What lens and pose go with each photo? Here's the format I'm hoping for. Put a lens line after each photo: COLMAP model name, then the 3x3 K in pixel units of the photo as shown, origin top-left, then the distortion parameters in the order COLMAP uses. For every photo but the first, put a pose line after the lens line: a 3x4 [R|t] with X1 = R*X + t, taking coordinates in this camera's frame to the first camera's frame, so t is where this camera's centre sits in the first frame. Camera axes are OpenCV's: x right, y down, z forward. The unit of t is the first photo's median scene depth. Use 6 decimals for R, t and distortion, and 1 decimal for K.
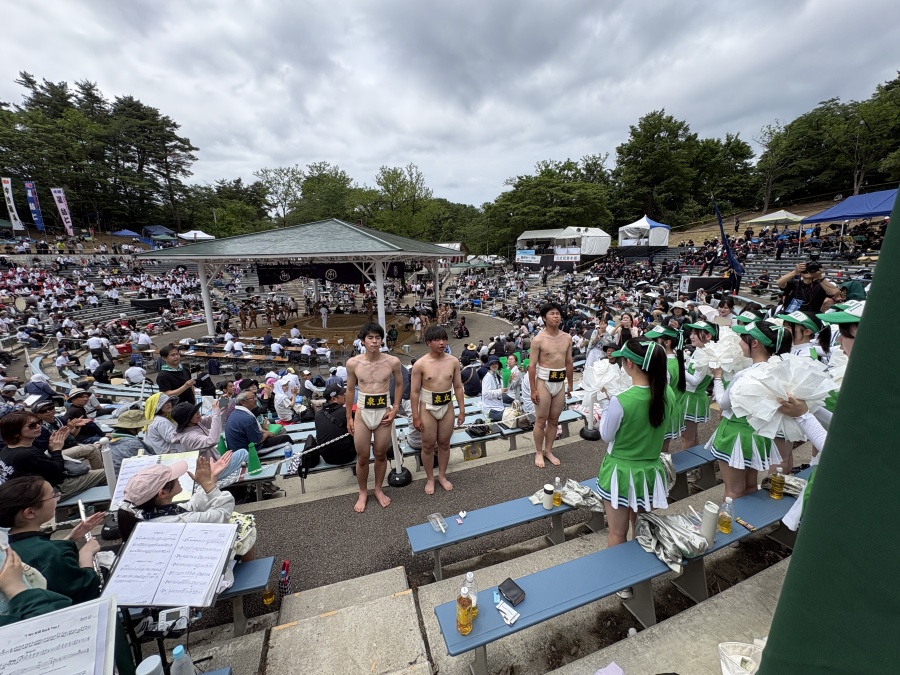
lens RADIAL K [[358.7, 0, 450.0], [0, 358.7, 337.5], [0, 0, 1]] dist [-0.000983, -0.000149]
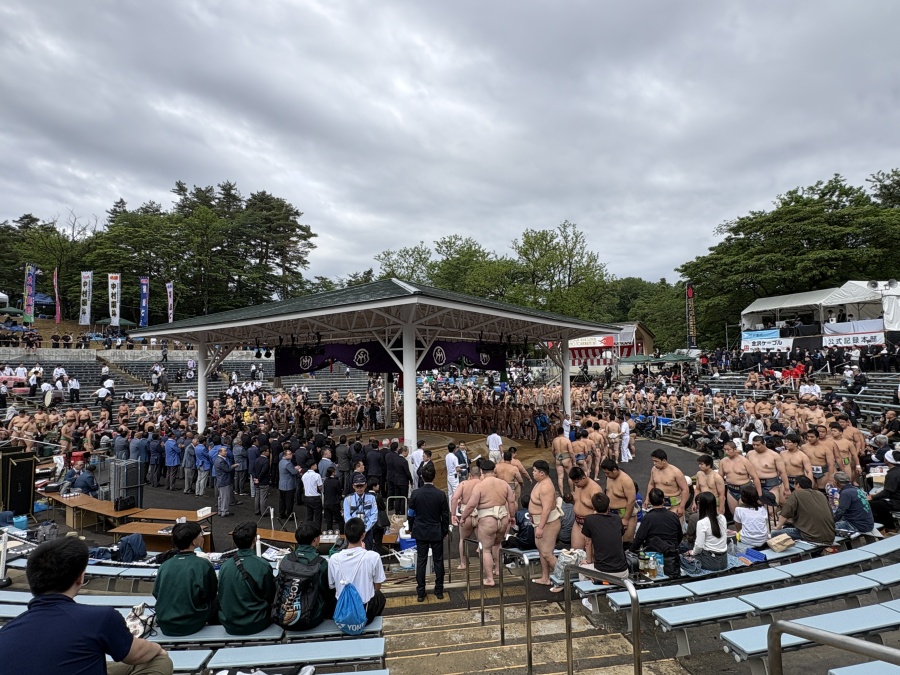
lens RADIAL K [[502.3, 0, 450.0], [0, 502.3, 337.5], [0, 0, 1]] dist [-0.000155, -0.000079]
pose [[0.923528, -0.029843, -0.382368, 0.467637], [-0.075314, 0.963446, -0.257098, 0.001404], [0.376063, 0.266235, 0.887522, 1.000140]]
